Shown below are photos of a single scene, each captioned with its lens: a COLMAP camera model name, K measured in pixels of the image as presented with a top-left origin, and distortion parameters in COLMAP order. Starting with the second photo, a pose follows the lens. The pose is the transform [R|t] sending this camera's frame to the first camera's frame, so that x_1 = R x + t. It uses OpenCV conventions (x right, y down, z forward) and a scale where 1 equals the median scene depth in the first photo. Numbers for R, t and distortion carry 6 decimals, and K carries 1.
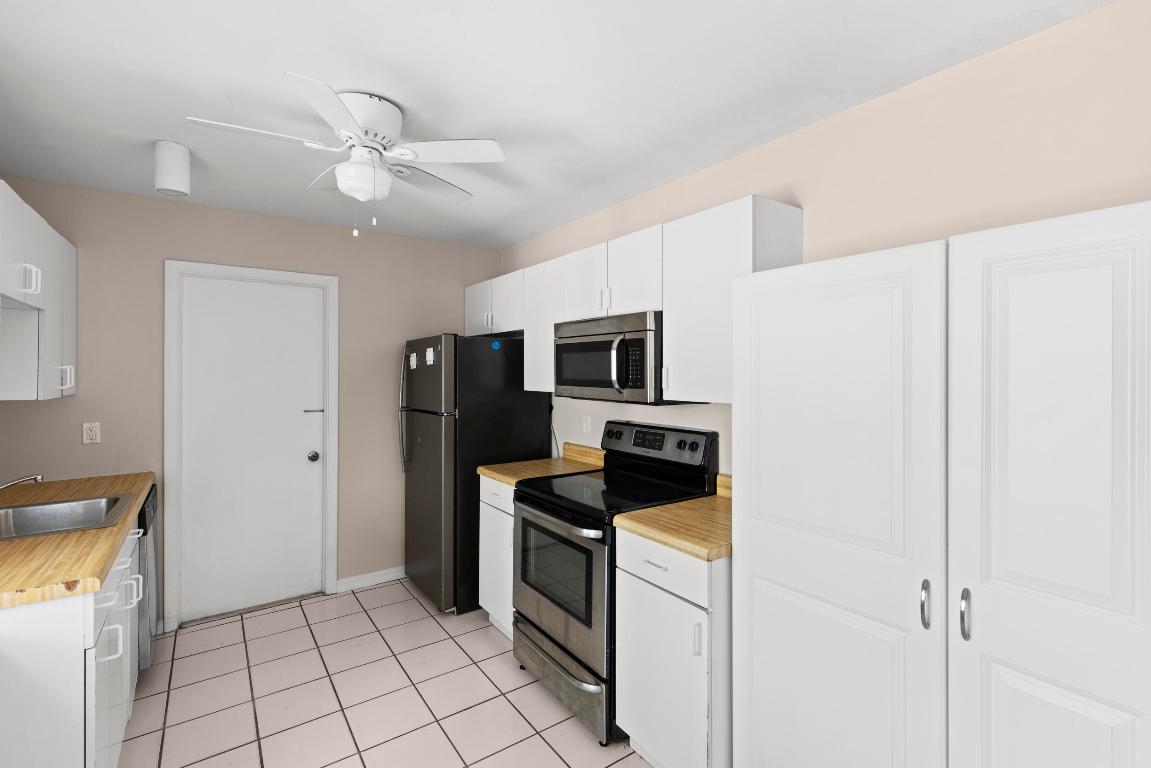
lens RADIAL K [[522.0, 0, 577.0], [0, 522.0, 371.4], [0, 0, 1]] dist [0.009769, -0.000532]
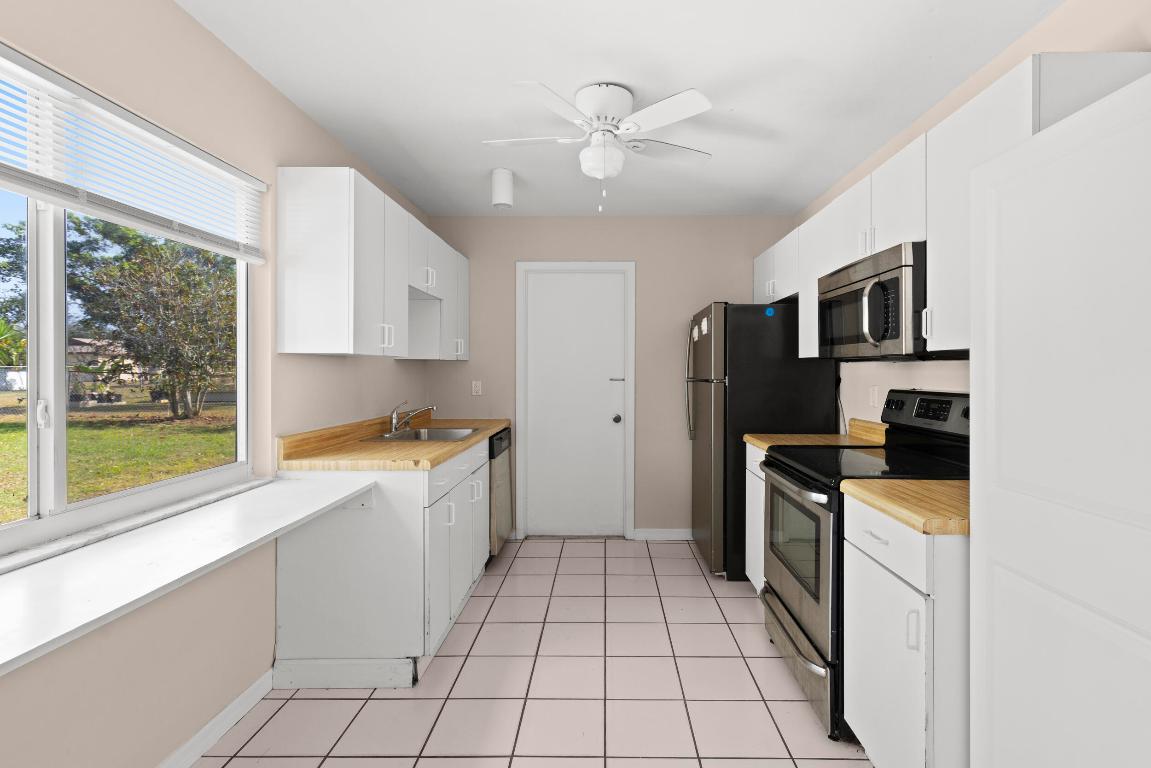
lens RADIAL K [[522.0, 0, 602.7], [0, 522.0, 369.3], [0, 0, 1]] dist [0.009769, -0.000532]
pose [[0.814006, 0.000461, -0.580856, 0.195395], [-0.002026, 0.999996, -0.002046, 0.073310], [0.580852, 0.002842, 0.814004, 0.043826]]
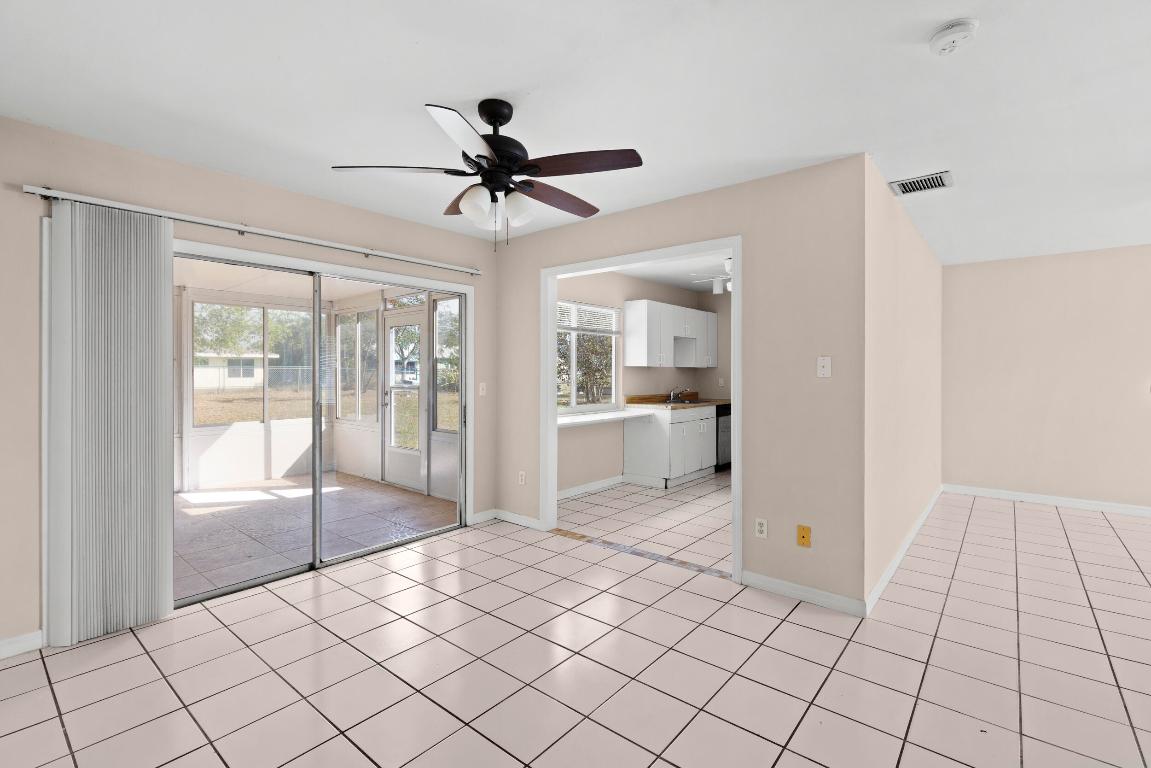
lens RADIAL K [[522.0, 0, 579.6], [0, 522.0, 372.7], [0, 0, 1]] dist [0.009769, -0.000532]
pose [[0.256414, 0.003094, -0.966562, 1.505236], [-0.007736, 0.999969, 0.001149, 0.074850], [0.966536, 0.007183, 0.256430, -0.375104]]
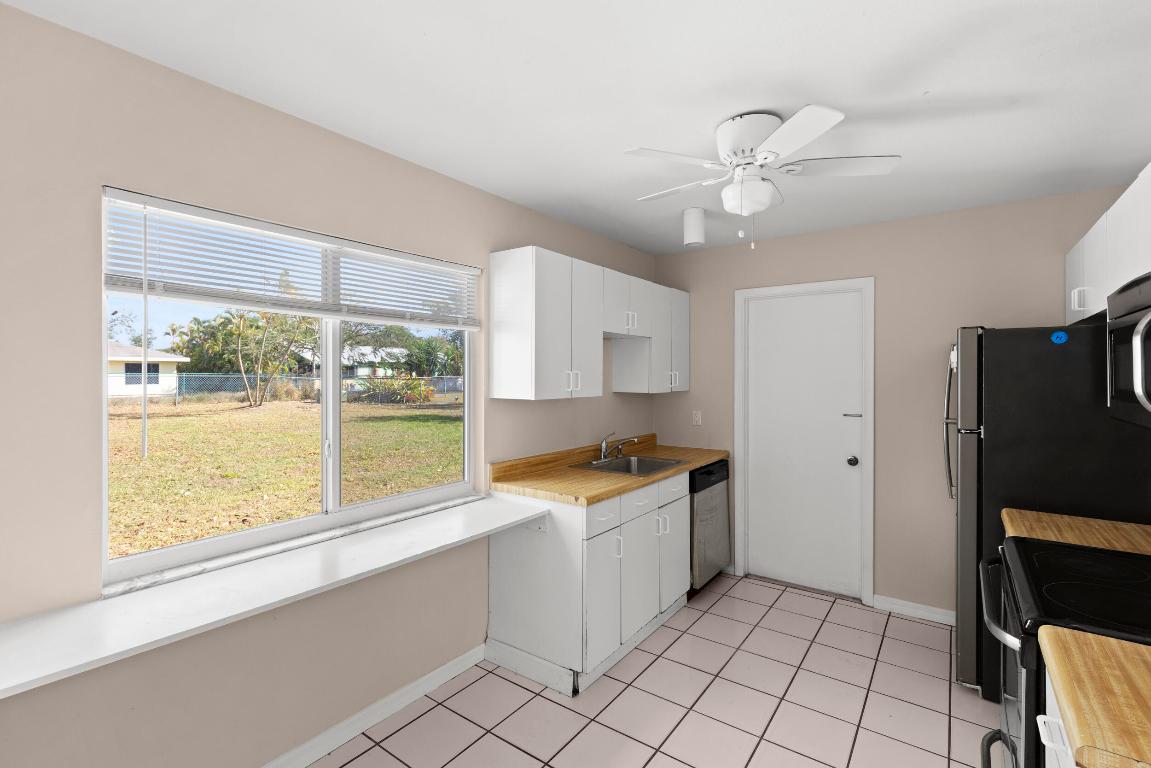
lens RADIAL K [[522.0, 0, 591.4], [0, 522.0, 375.2], [0, 0, 1]] dist [0.009769, -0.000532]
pose [[0.337241, 0.002456, -0.941415, 0.357196], [-0.004034, 0.999991, 0.001163, -0.000124], [0.941410, 0.003405, 0.337248, 0.253493]]
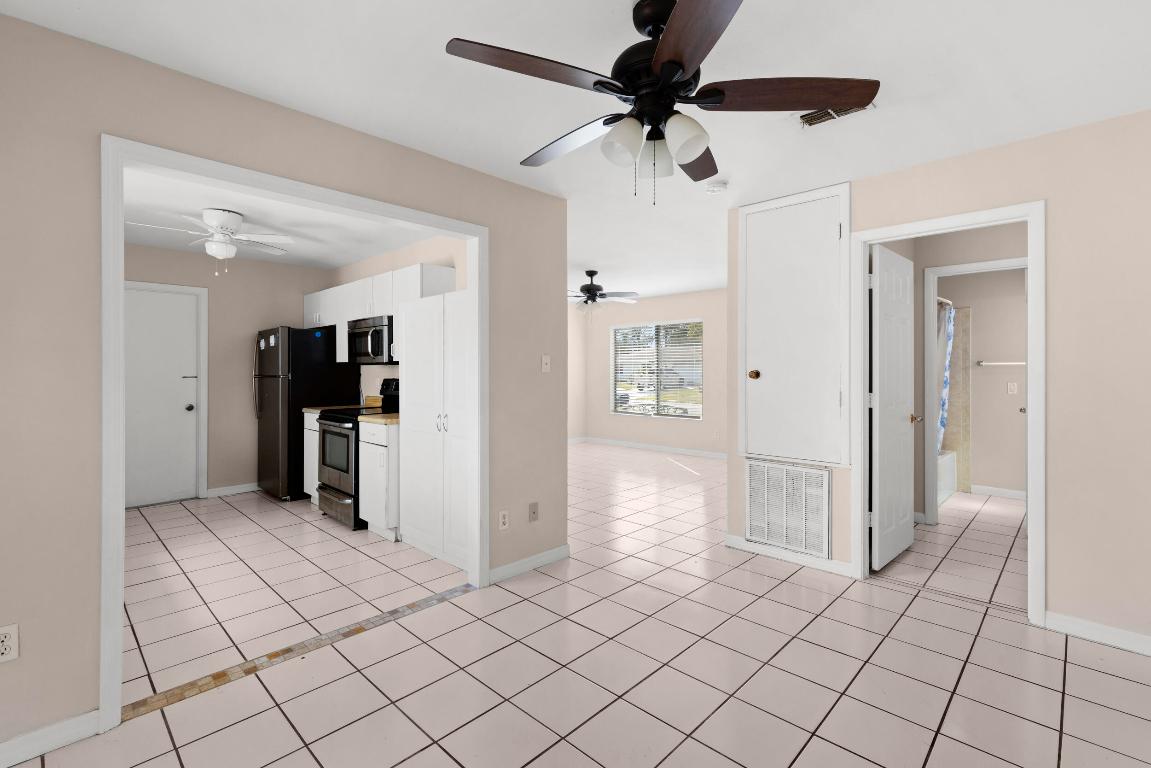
lens RADIAL K [[522.0, 0, 572.9], [0, 522.0, 370.7], [0, 0, 1]] dist [0.009769, -0.000532]
pose [[0.984010, -0.002739, 0.178090, 0.410572], [0.002388, 0.999995, 0.002186, 0.075009], [-0.178095, -0.001726, 0.984012, -0.894127]]
